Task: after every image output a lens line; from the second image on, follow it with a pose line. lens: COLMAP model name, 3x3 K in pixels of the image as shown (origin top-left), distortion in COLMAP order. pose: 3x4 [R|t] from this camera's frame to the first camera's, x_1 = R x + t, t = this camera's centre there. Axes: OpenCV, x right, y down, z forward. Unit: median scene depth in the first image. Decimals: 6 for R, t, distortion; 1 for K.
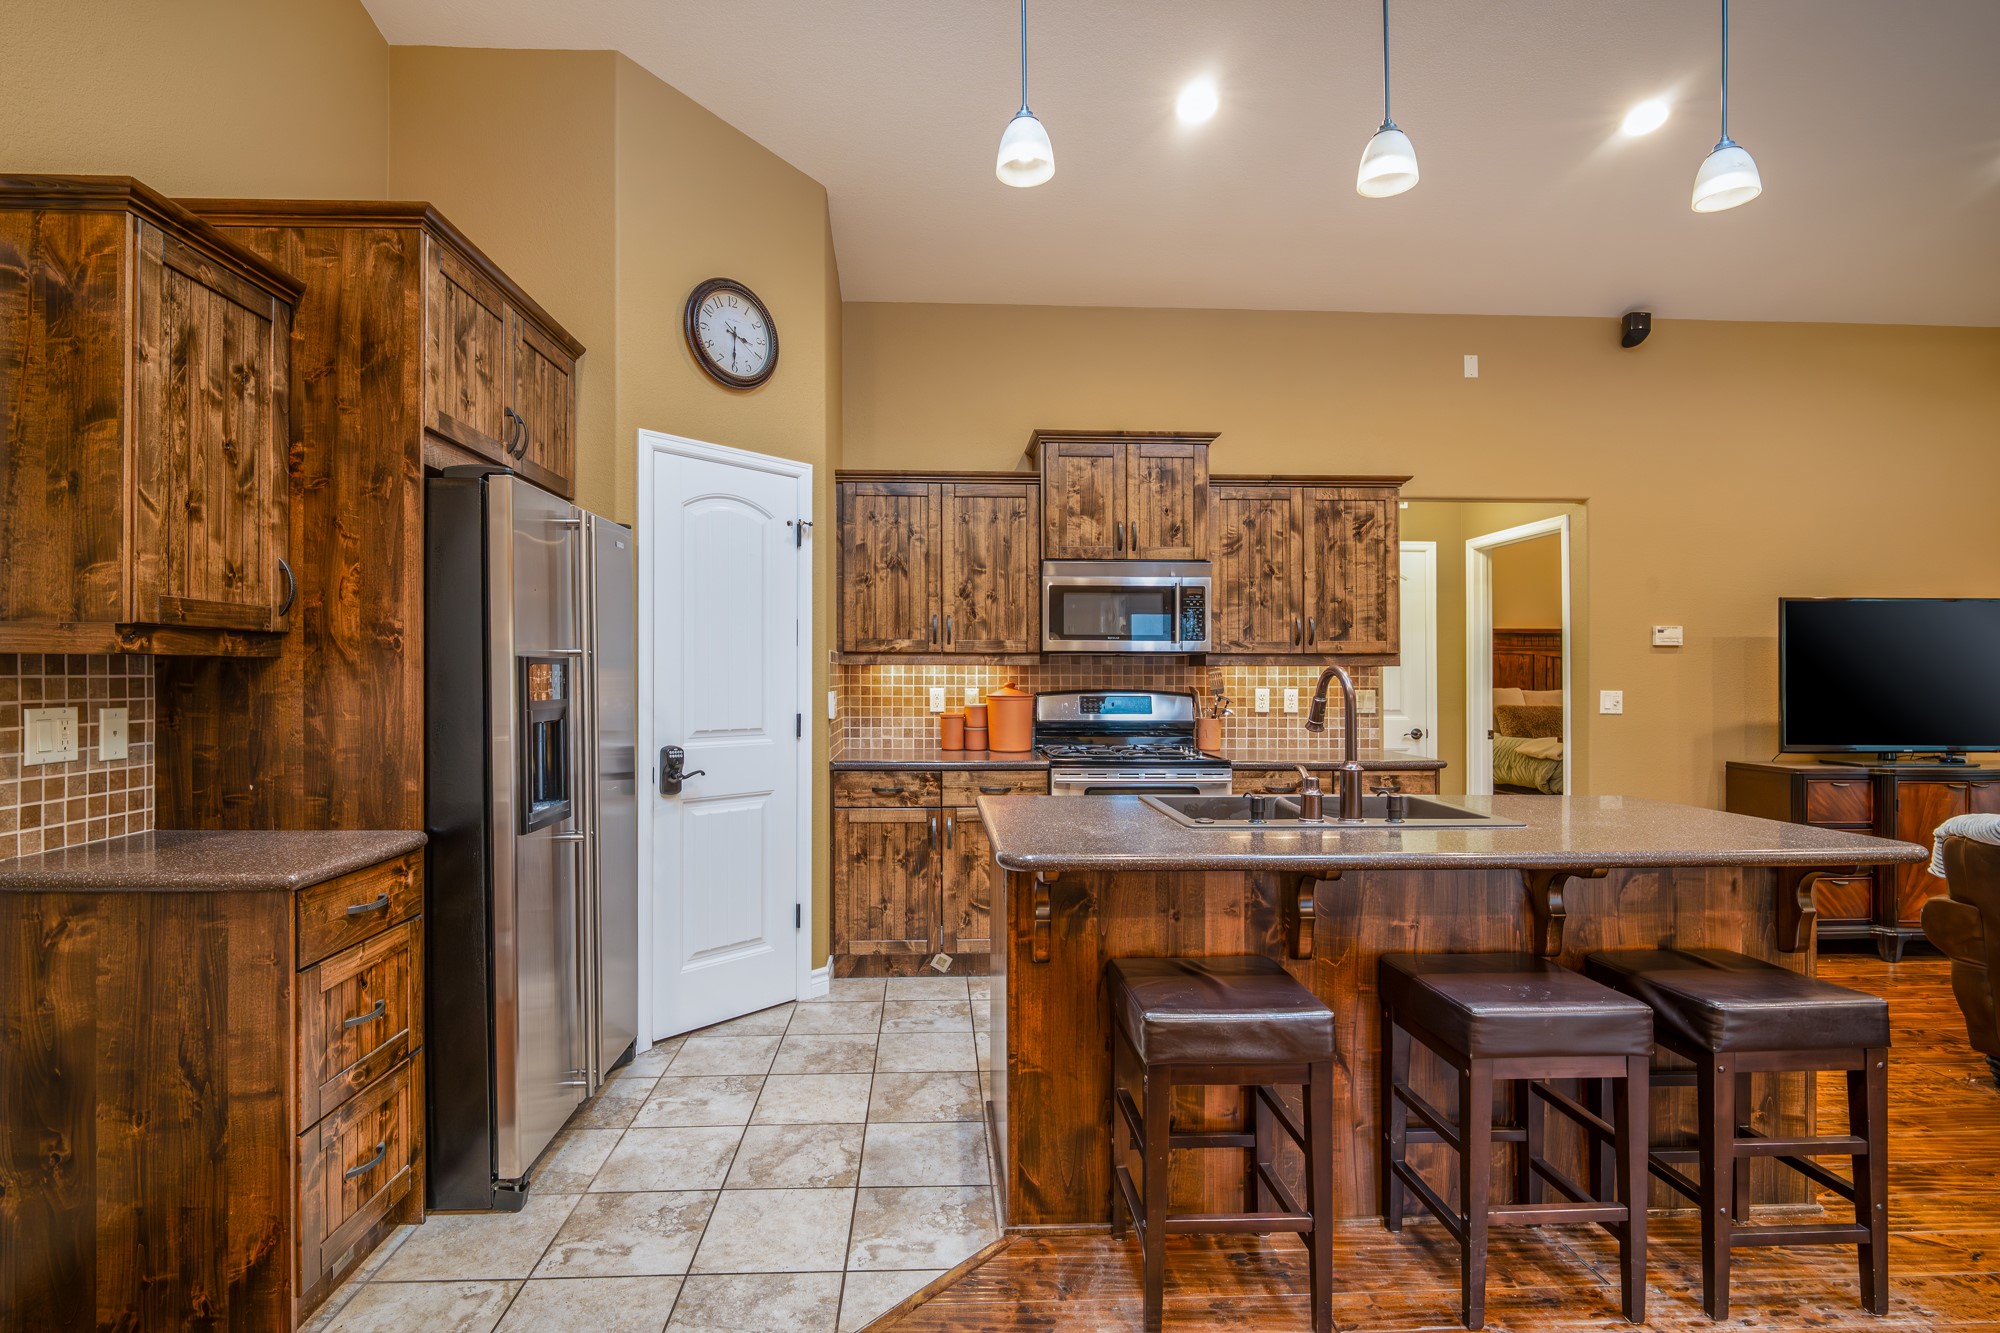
lens RADIAL K [[932.2, 0, 987.6], [0, 932.2, 665.3], [0, 0, 1]] dist [-0.011991, 0.003099]
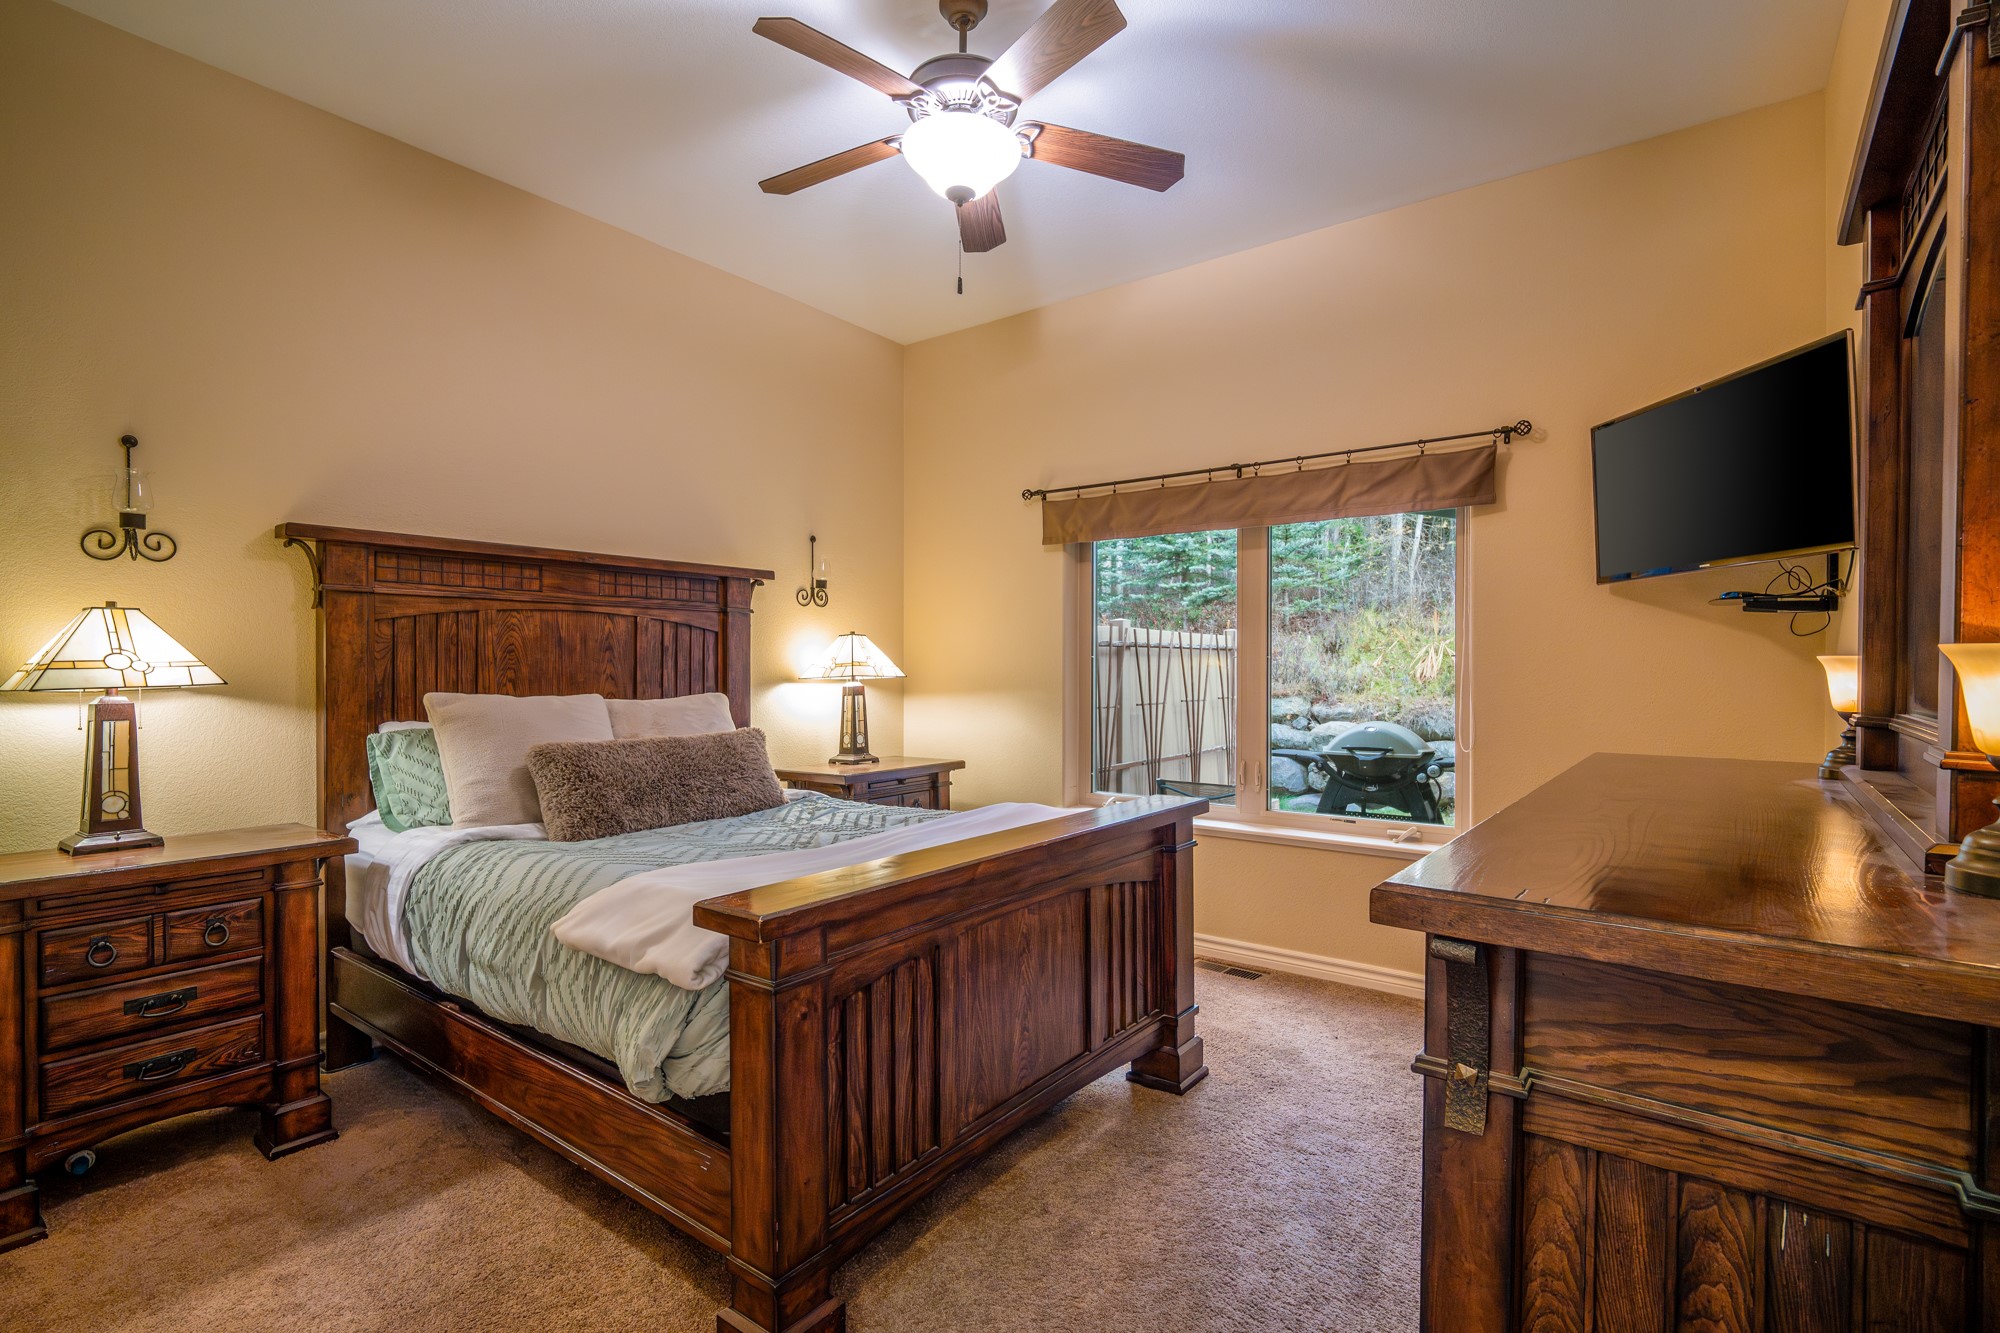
lens RADIAL K [[932.2, 0, 1000.1], [0, 932.2, 668.4], [0, 0, 1]] dist [-0.011991, 0.003099]
pose [[0.633544, -0.000936, 0.773706, 0.439882], [-0.010171, 0.999903, 0.009539, 0.008901], [-0.773640, -0.013913, 0.633473, 0.724874]]
